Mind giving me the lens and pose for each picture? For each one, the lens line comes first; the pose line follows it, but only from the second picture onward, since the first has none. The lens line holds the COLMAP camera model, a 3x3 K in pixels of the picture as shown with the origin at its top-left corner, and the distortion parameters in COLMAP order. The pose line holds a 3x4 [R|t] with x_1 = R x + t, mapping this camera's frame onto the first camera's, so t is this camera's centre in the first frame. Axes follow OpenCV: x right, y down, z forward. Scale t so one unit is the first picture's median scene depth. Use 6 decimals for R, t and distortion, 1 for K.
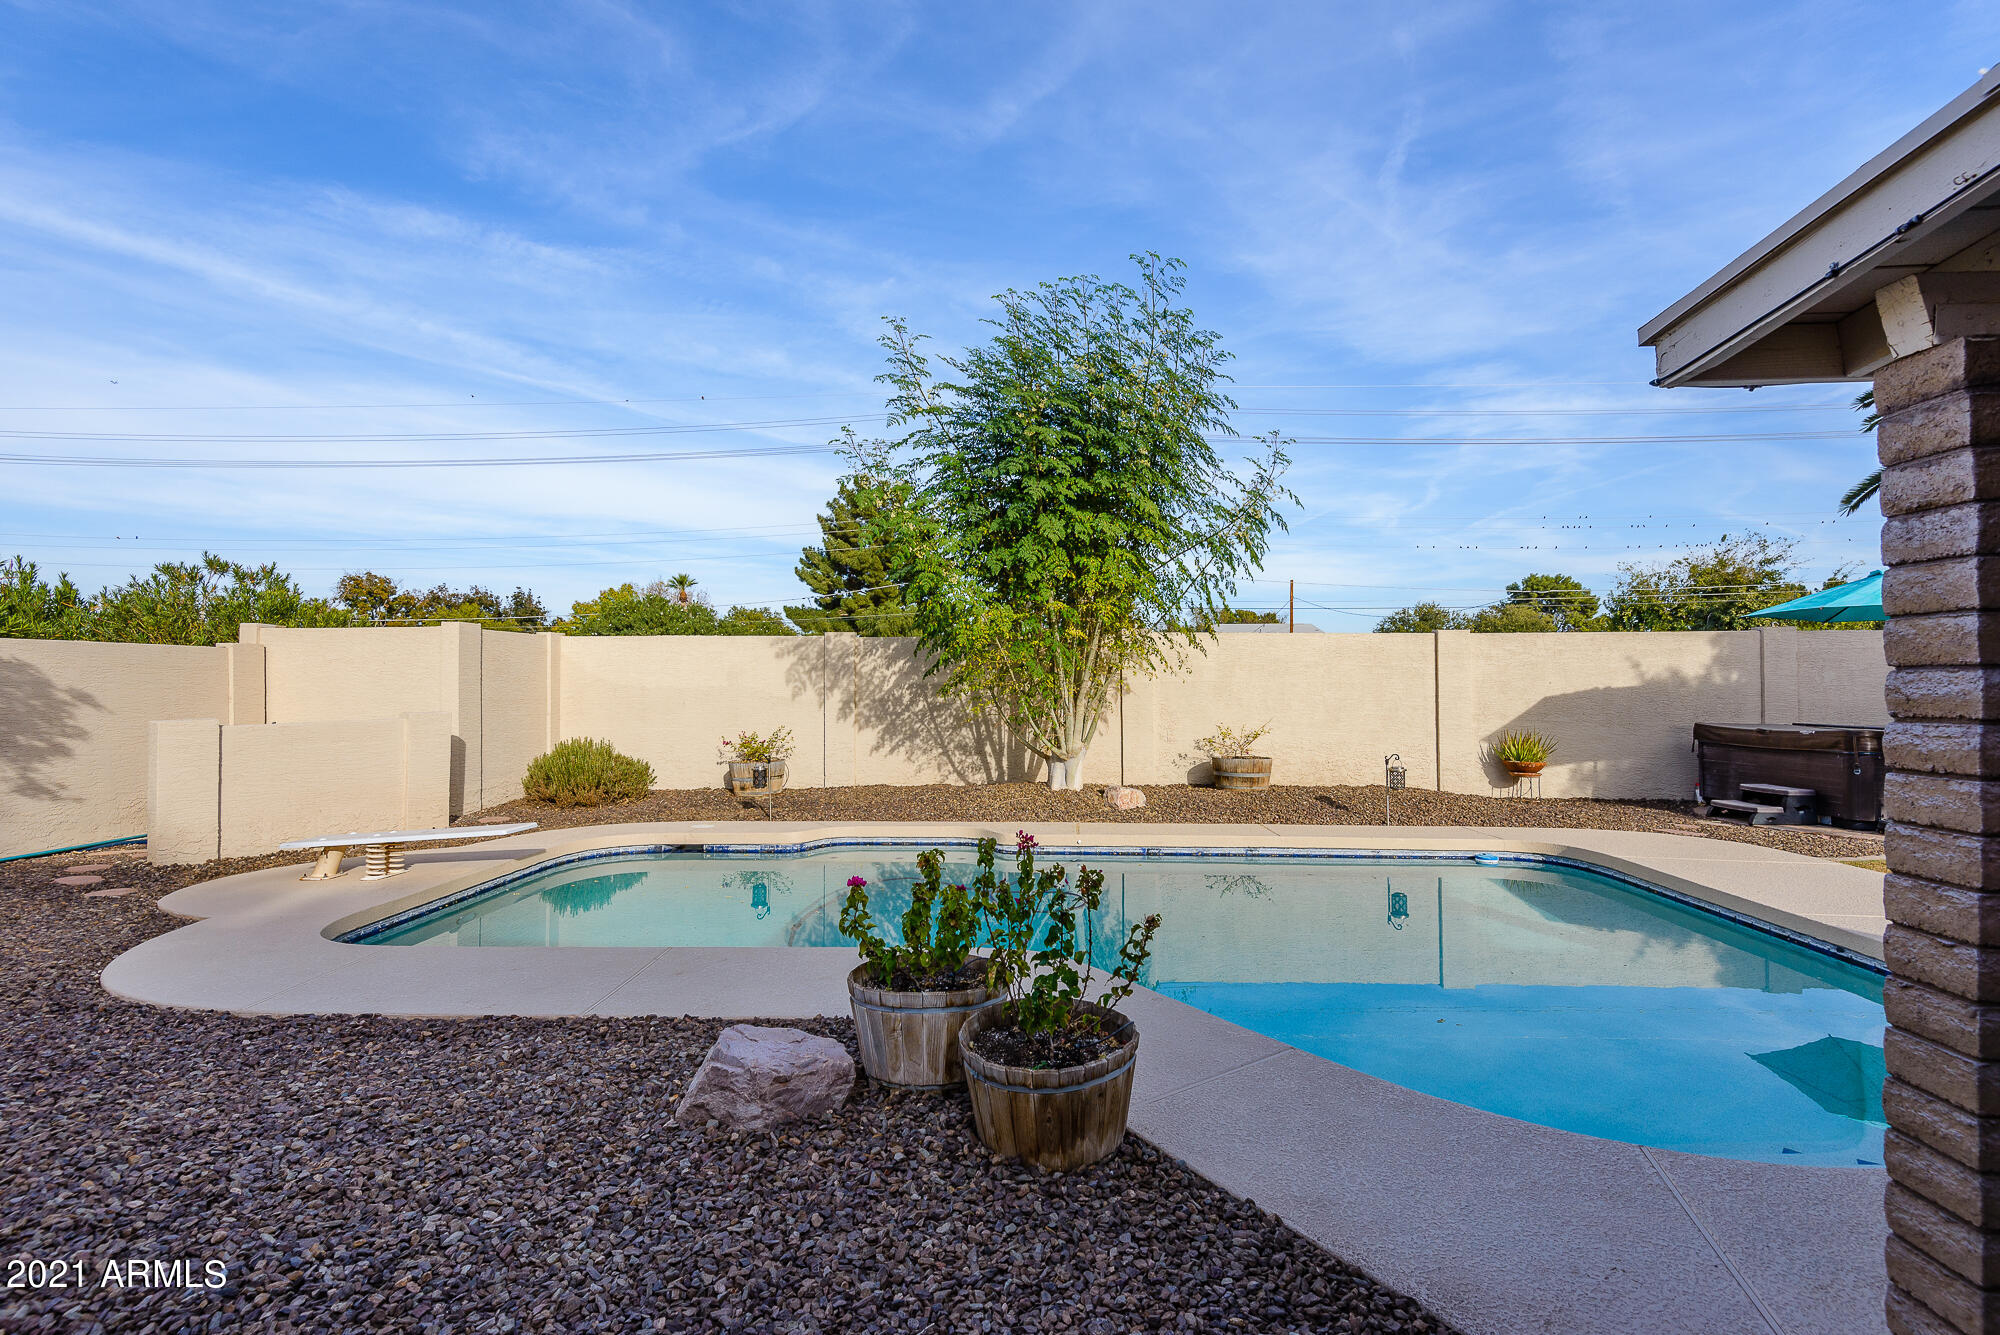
lens RADIAL K [[892.6, 0, 1007.3], [0, 892.6, 683.2], [0, 0, 1]] dist [0.013405, -0.004207]
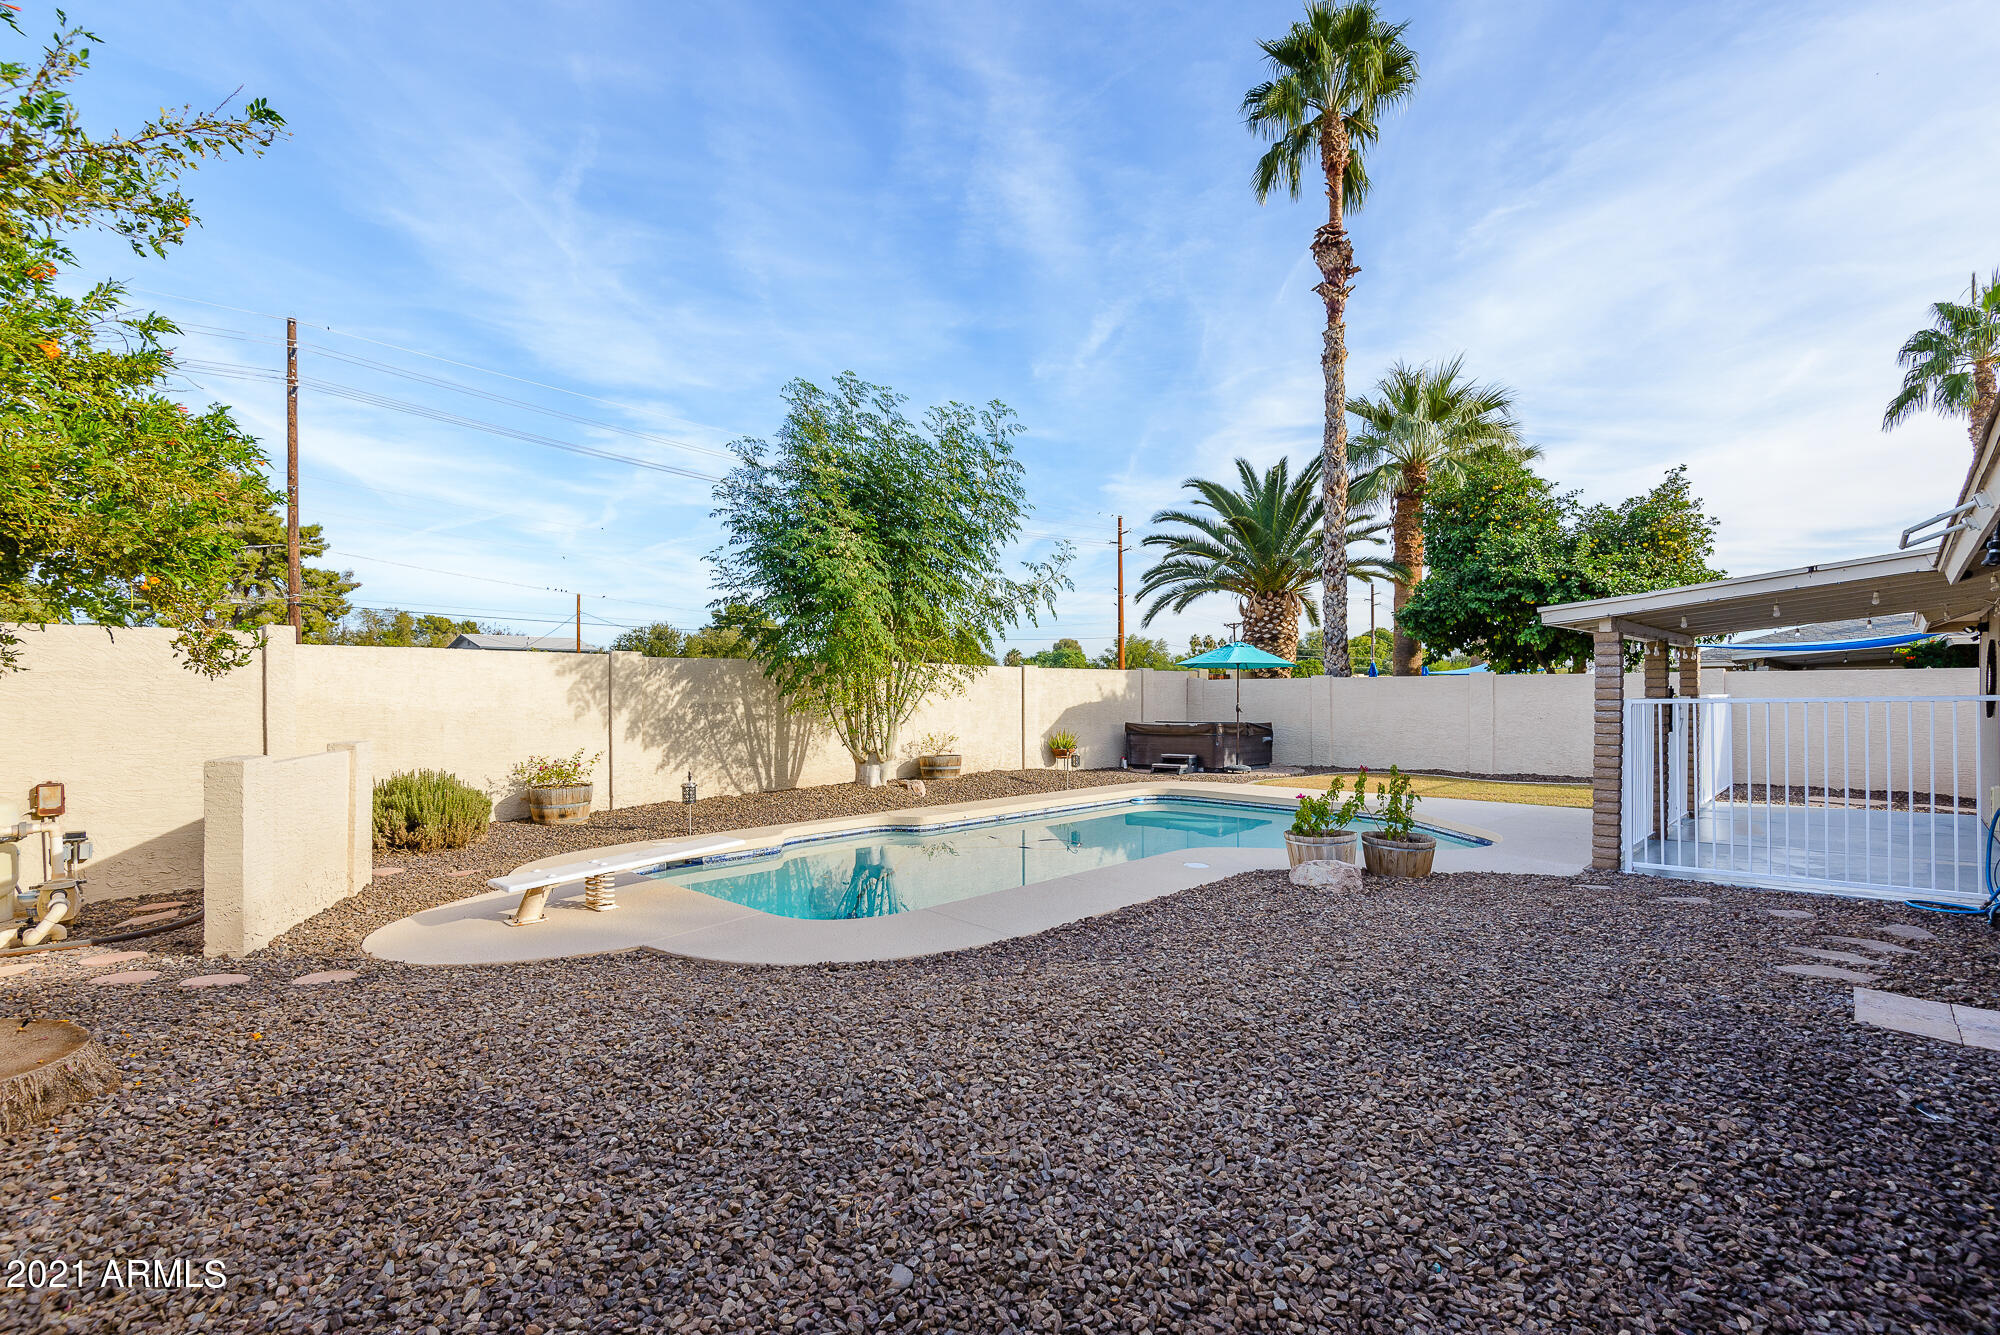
lens RADIAL K [[892.6, 0, 988.4], [0, 892.6, 655.2], [0, 0, 1]] dist [0.013405, -0.004207]
pose [[0.663022, 0.033587, 0.747846, -0.672980], [0.002257, 0.998899, -0.046863, -0.005174], [-0.748596, 0.032759, 0.662216, 0.039445]]
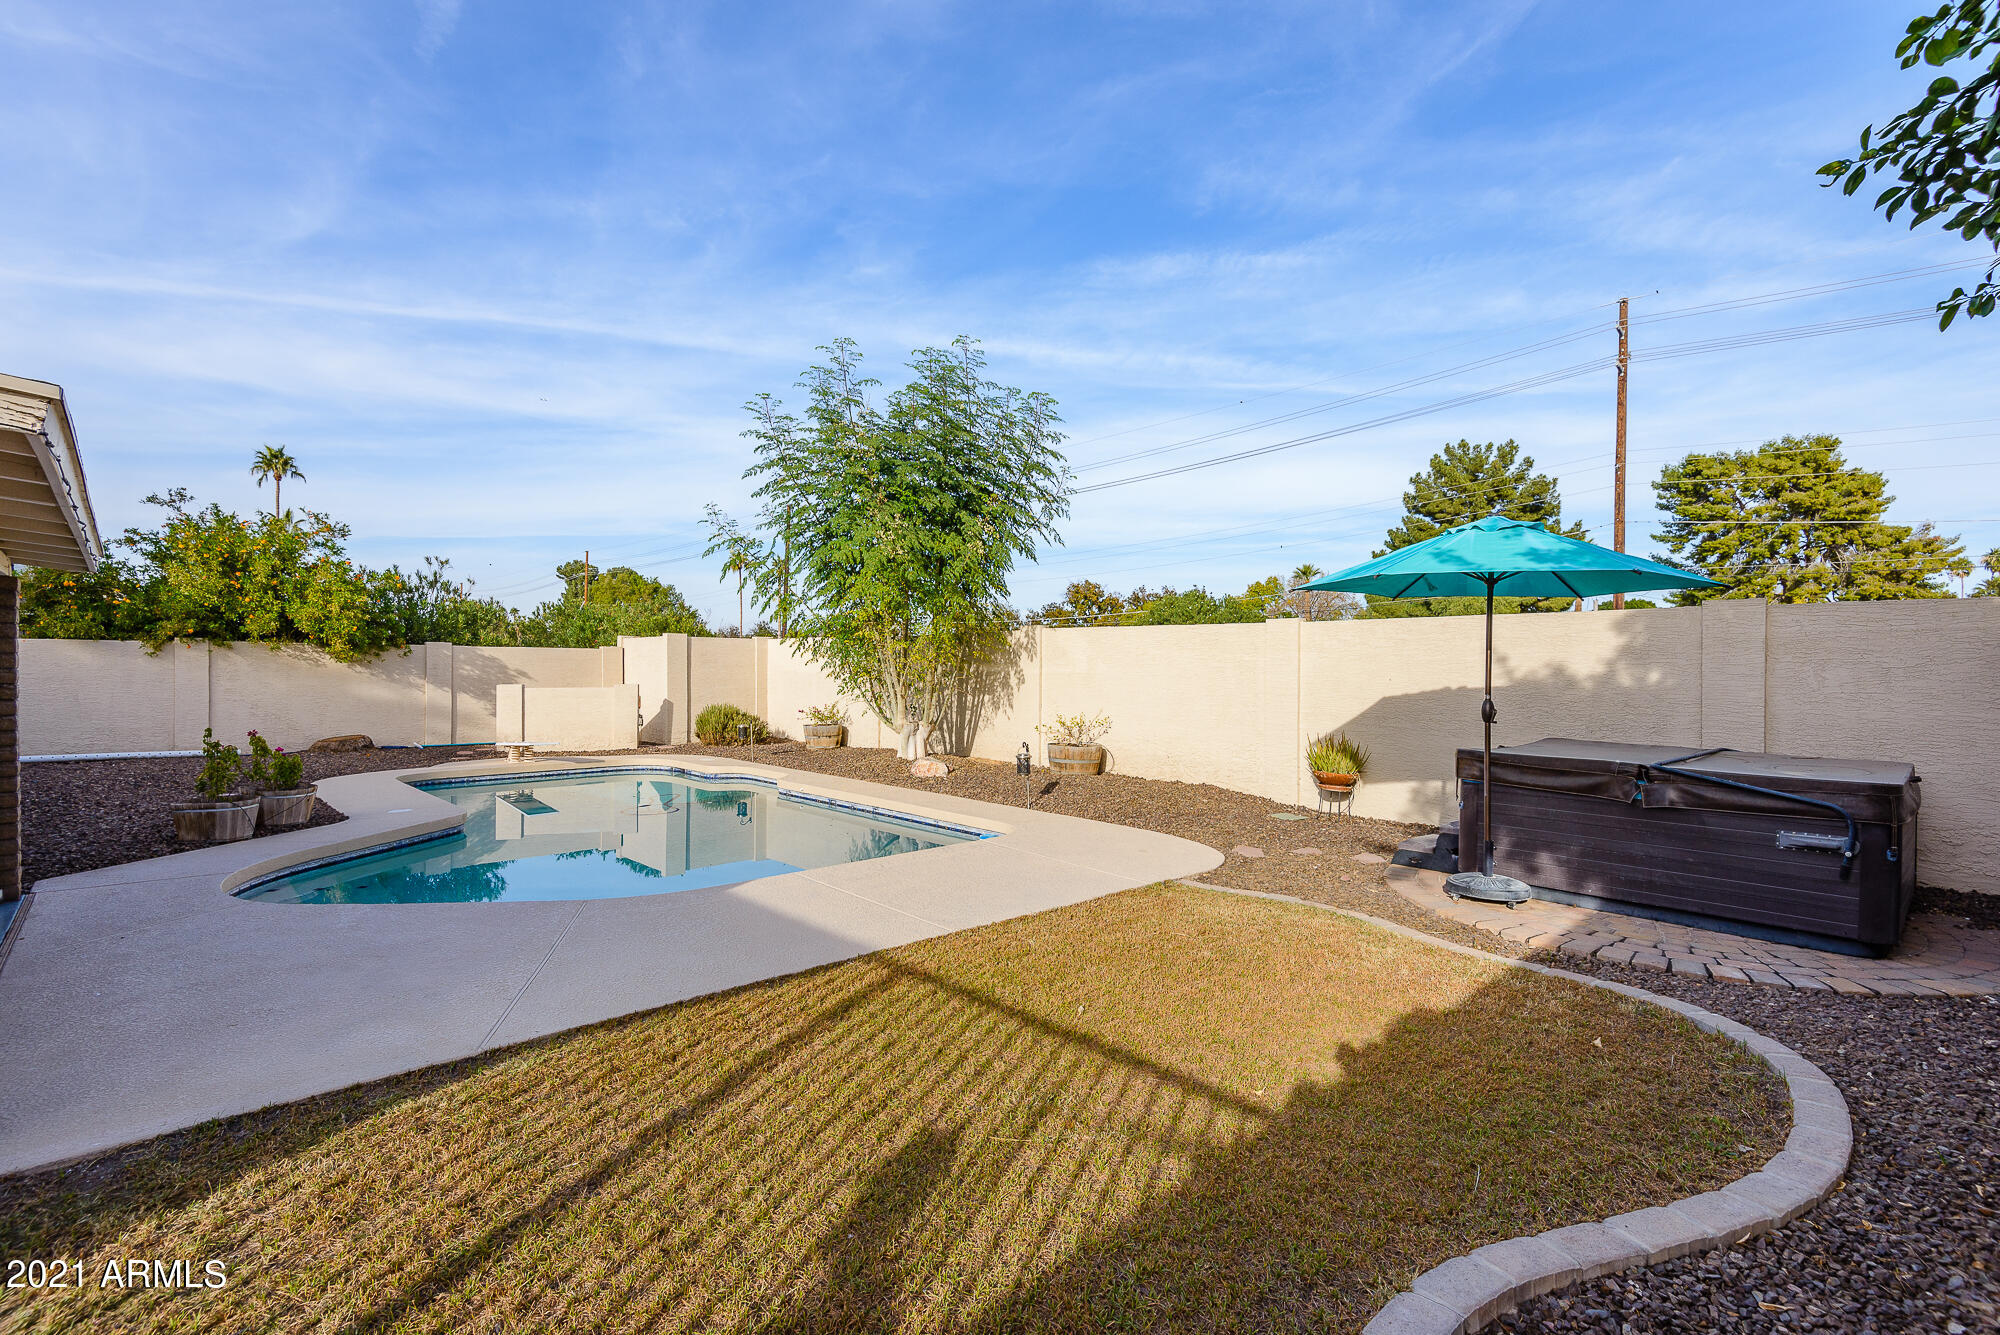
lens RADIAL K [[892.6, 0, 980.7], [0, 892.6, 718.8], [0, 0, 1]] dist [0.013405, -0.004207]
pose [[0.718498, 0.048630, -0.693827, 0.876399], [-0.012927, 0.998314, 0.056585, -0.007261], [0.695409, -0.031687, 0.717915, 0.142051]]
